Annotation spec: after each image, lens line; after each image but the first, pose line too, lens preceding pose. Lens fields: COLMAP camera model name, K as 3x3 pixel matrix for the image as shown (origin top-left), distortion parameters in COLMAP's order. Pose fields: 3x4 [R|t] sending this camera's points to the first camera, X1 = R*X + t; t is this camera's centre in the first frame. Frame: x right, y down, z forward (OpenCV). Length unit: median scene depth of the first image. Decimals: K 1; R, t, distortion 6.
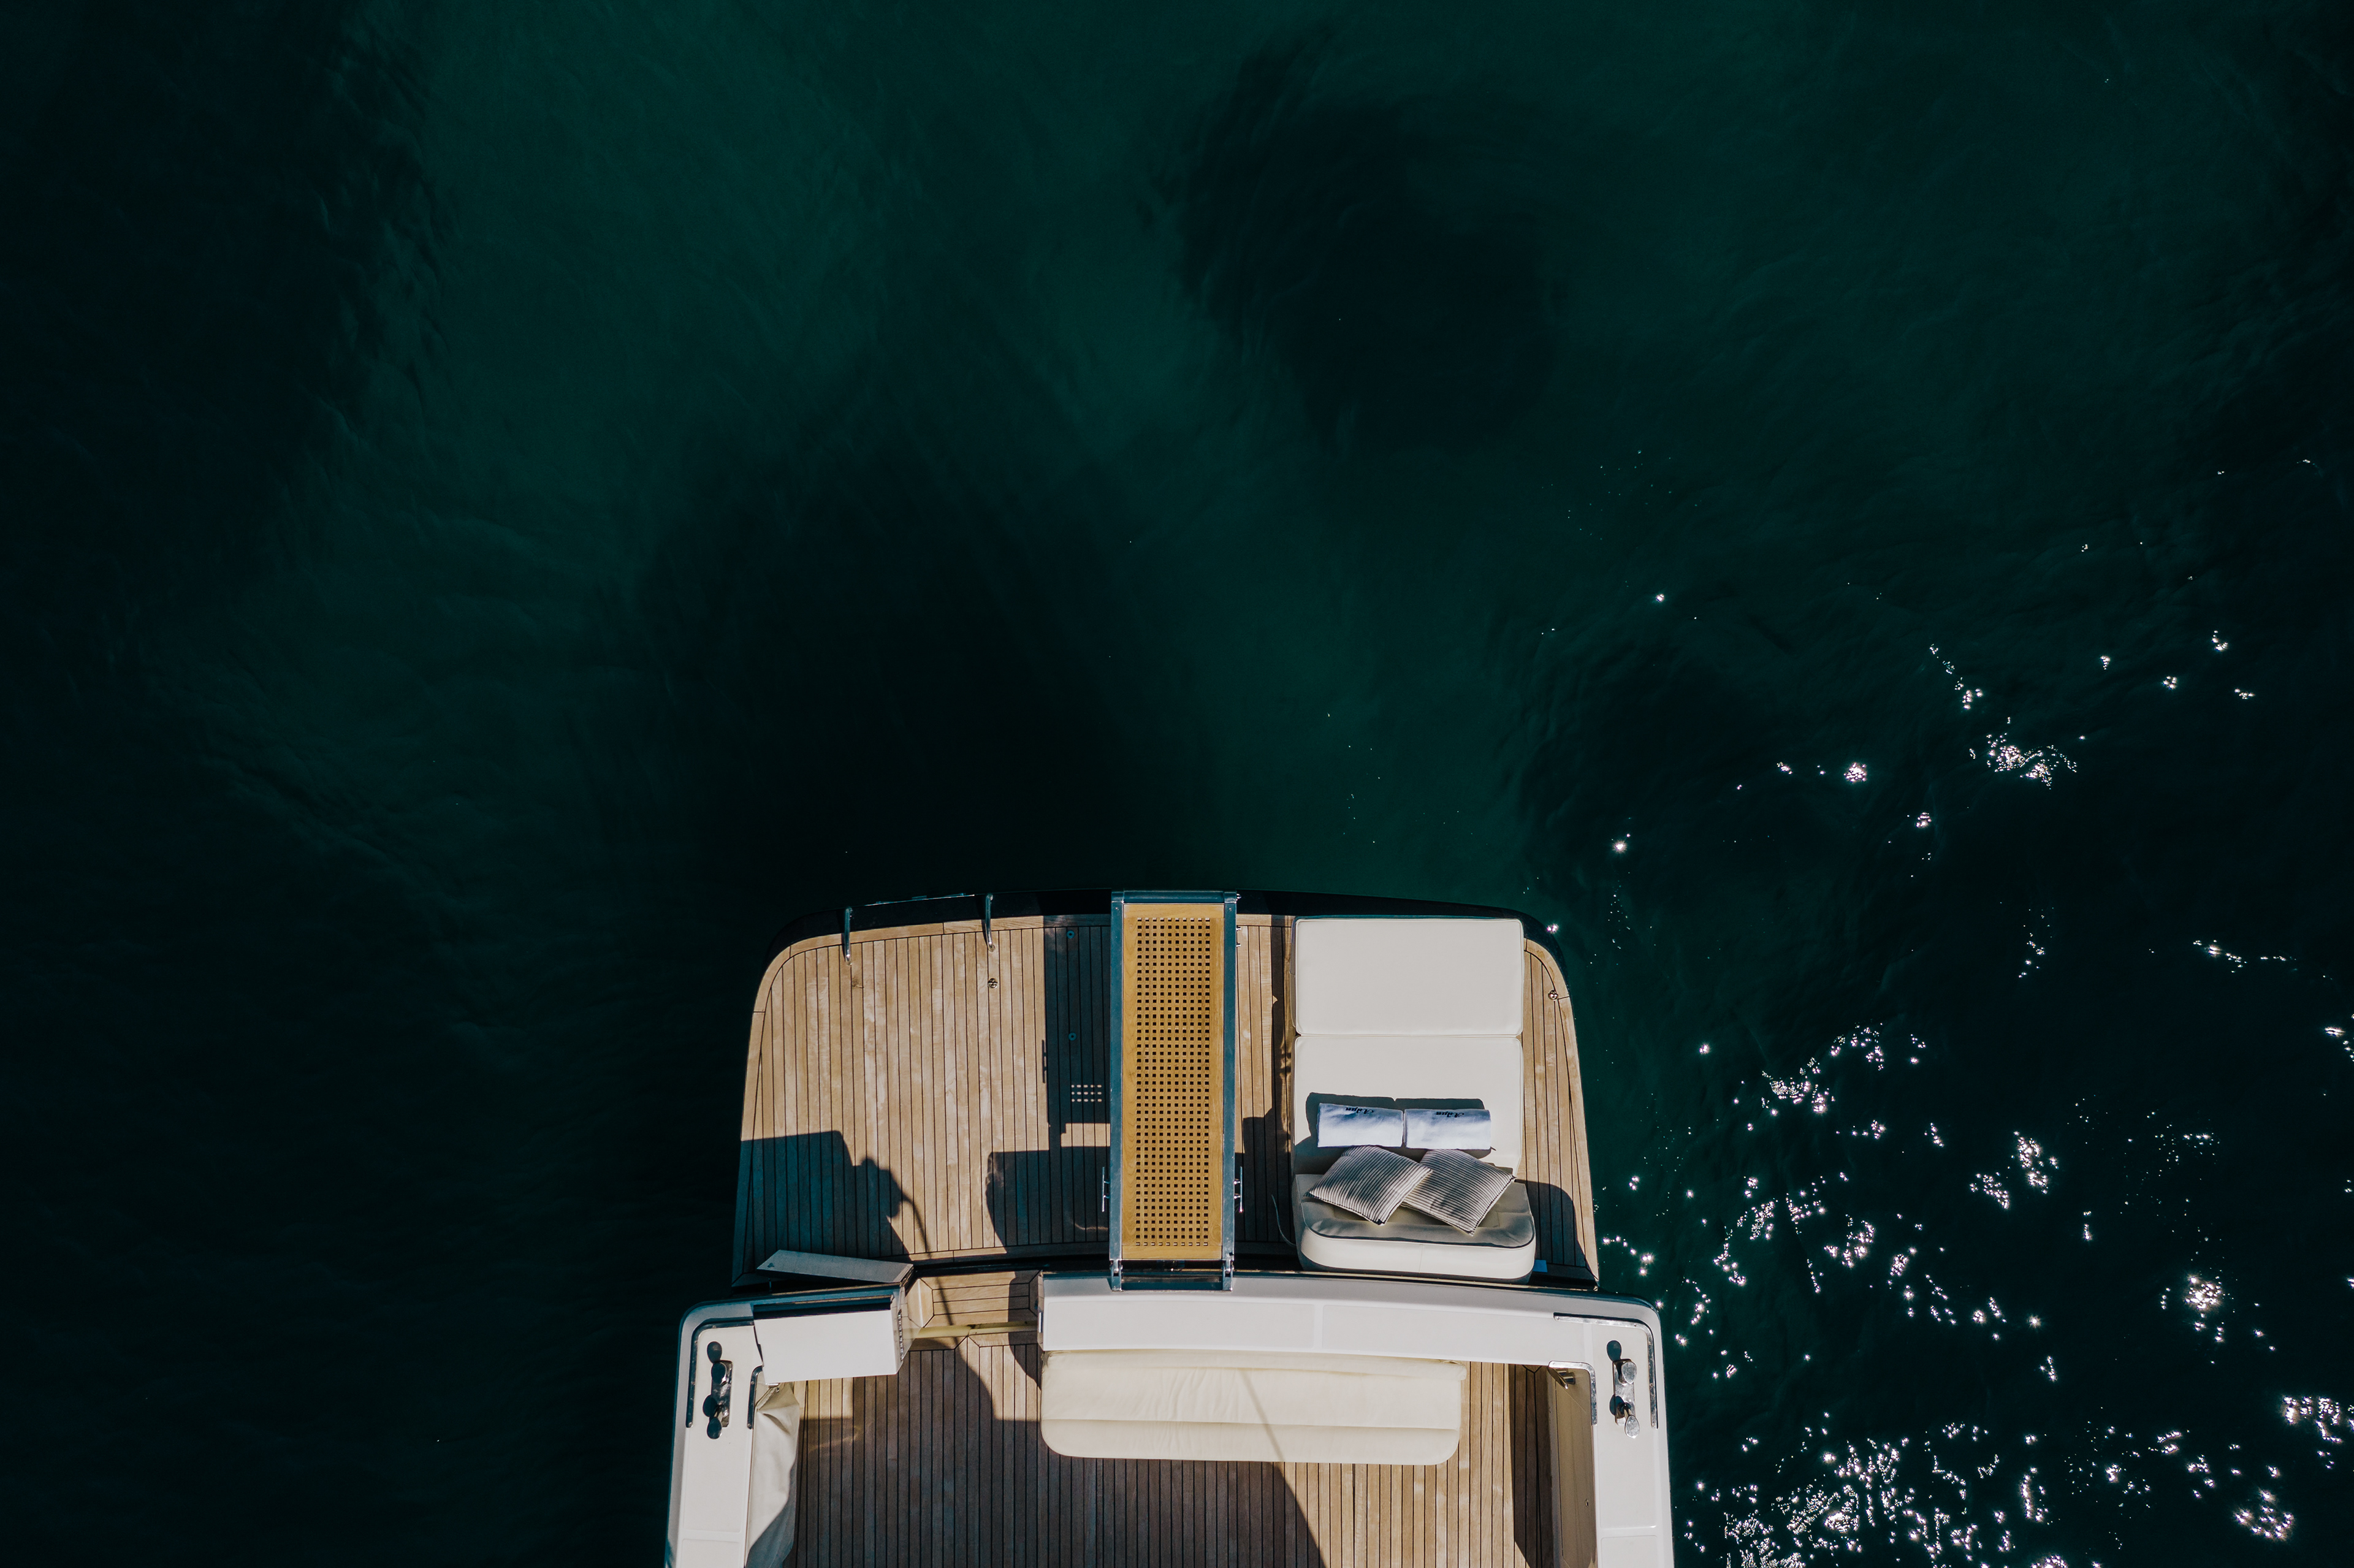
lens RADIAL K [[1912.8, 0, 1208.2], [0, 1912.8, 785.7], [0, 0, 1]] dist [-0.010018, -0.005219]
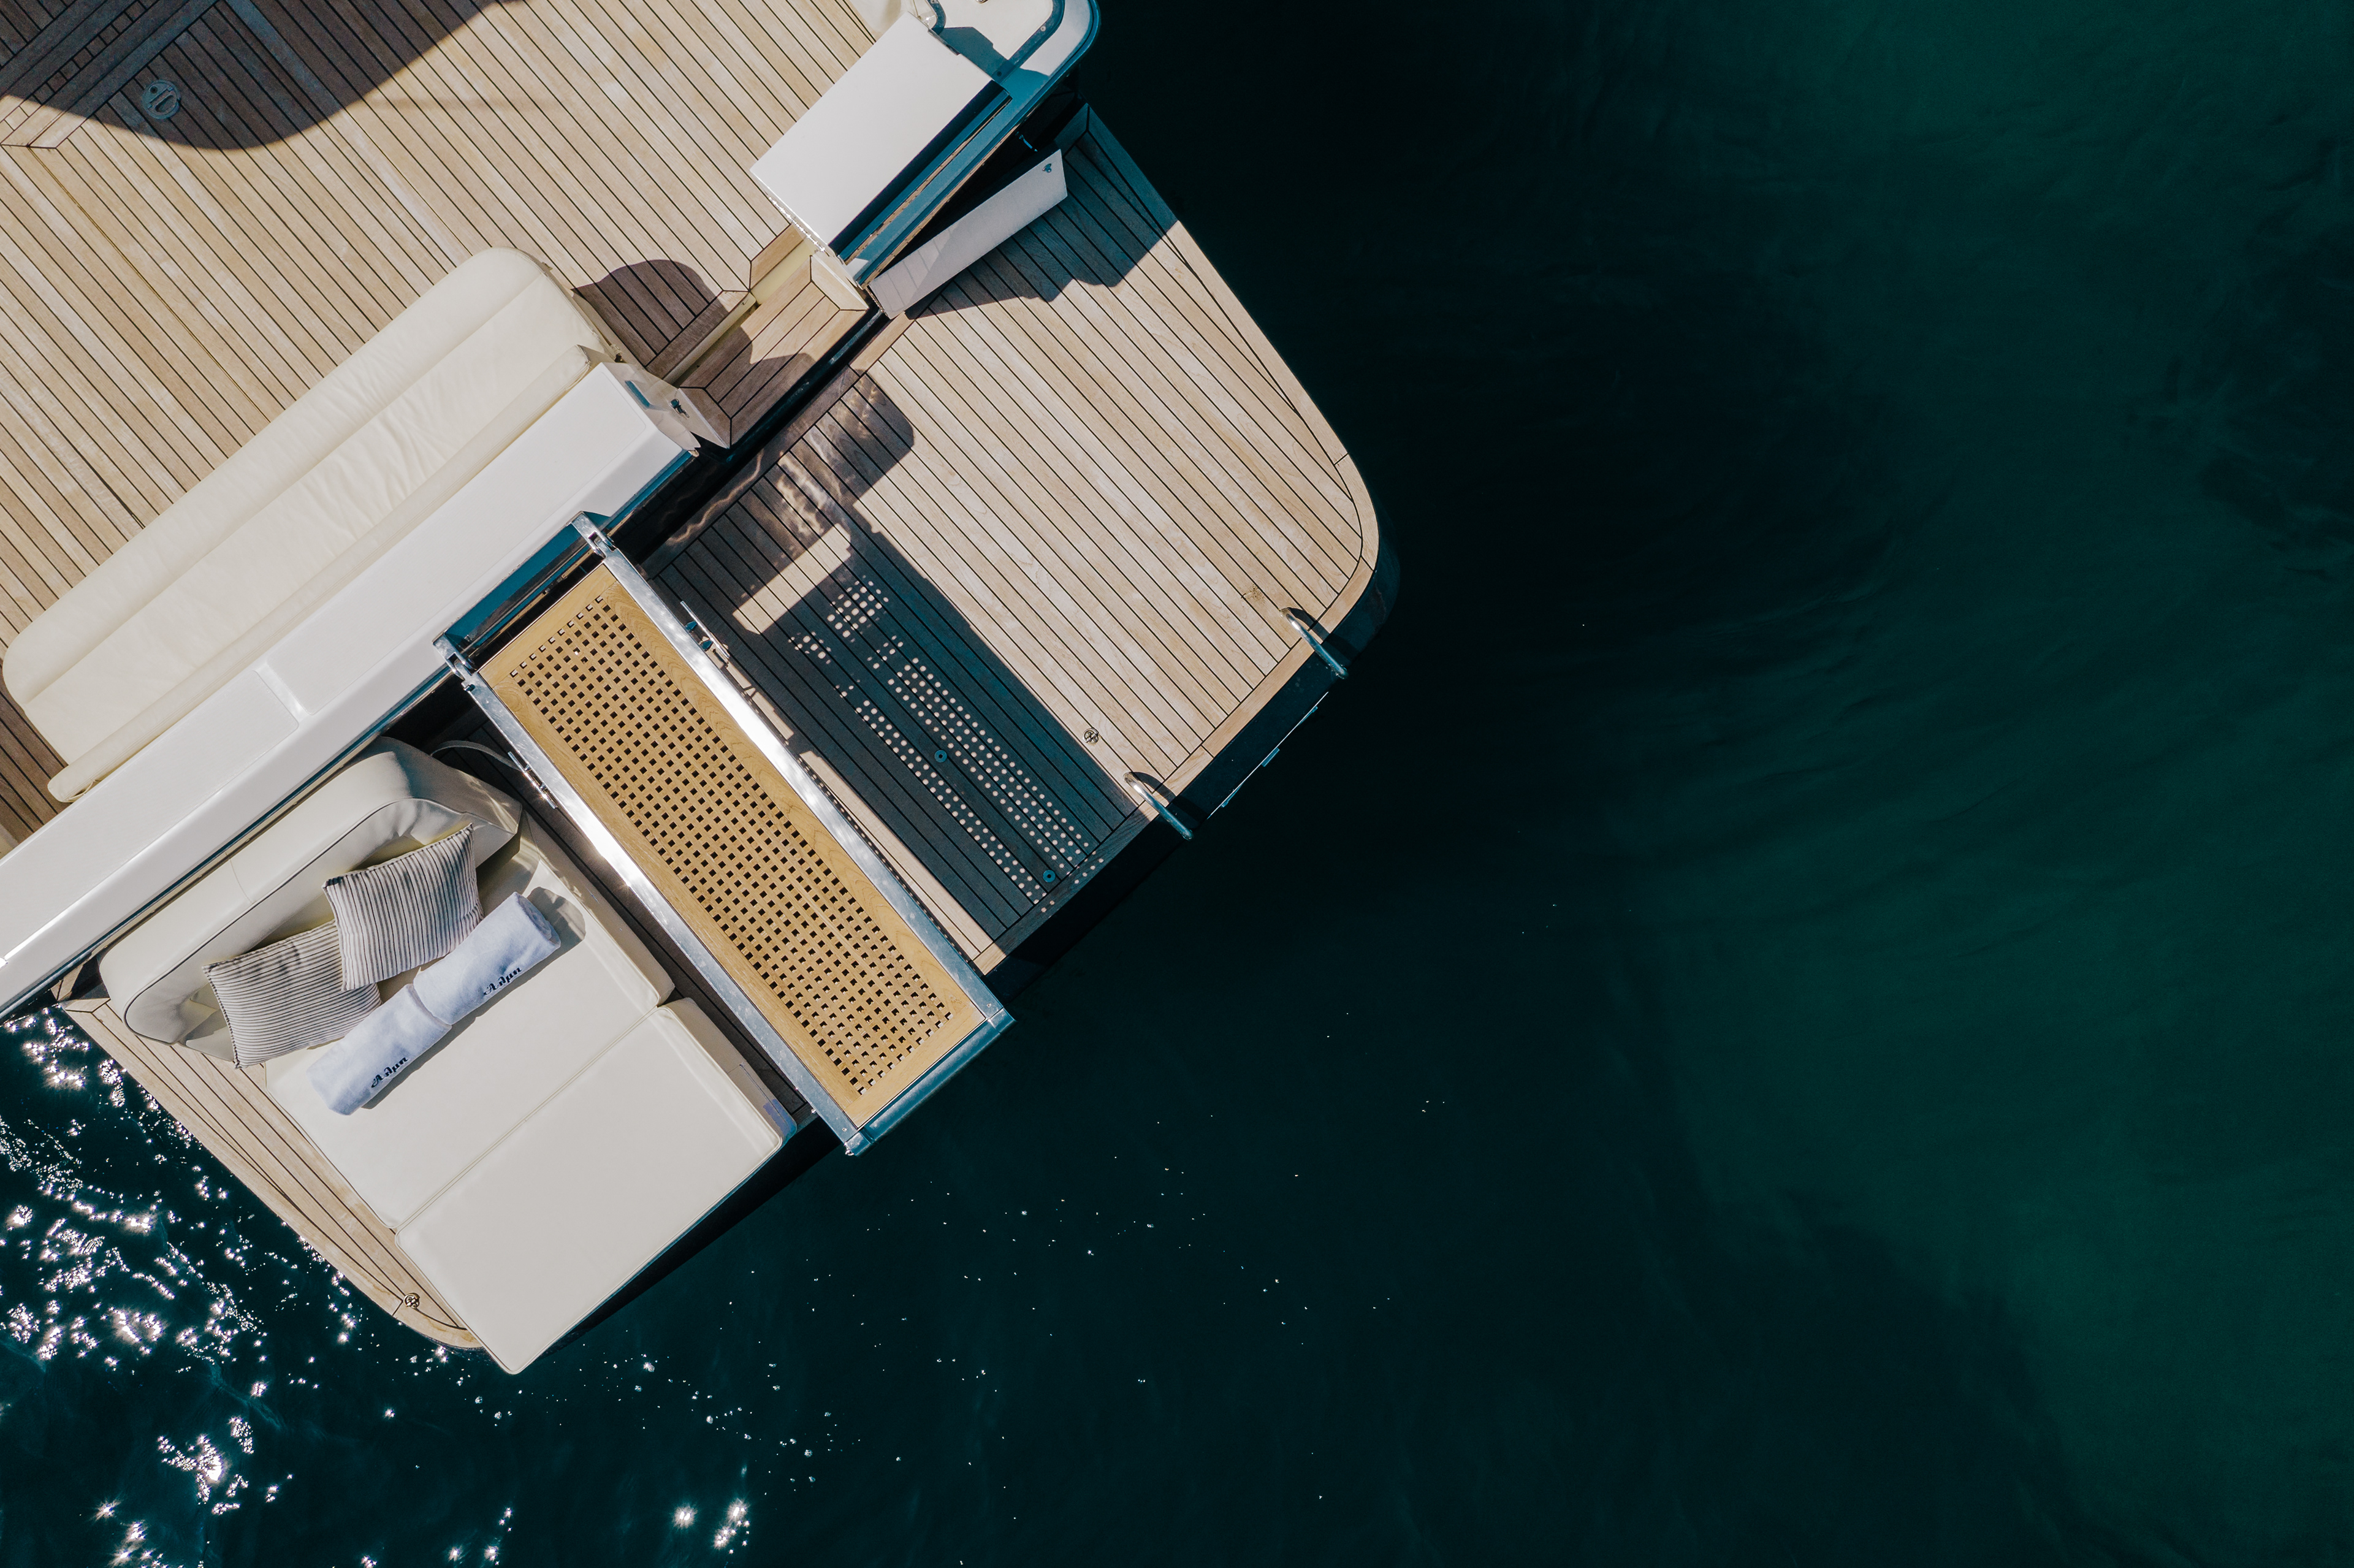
lens RADIAL K [[1912.8, 0, 1208.2], [0, 1912.8, 785.7], [0, 0, 1]] dist [-0.010018, -0.005219]
pose [[-0.755358, 0.655307, 0.002488, -0.144416], [-0.655248, -0.755332, 0.011059, 0.064230], [0.009127, 0.006723, 0.999936, 0.404714]]
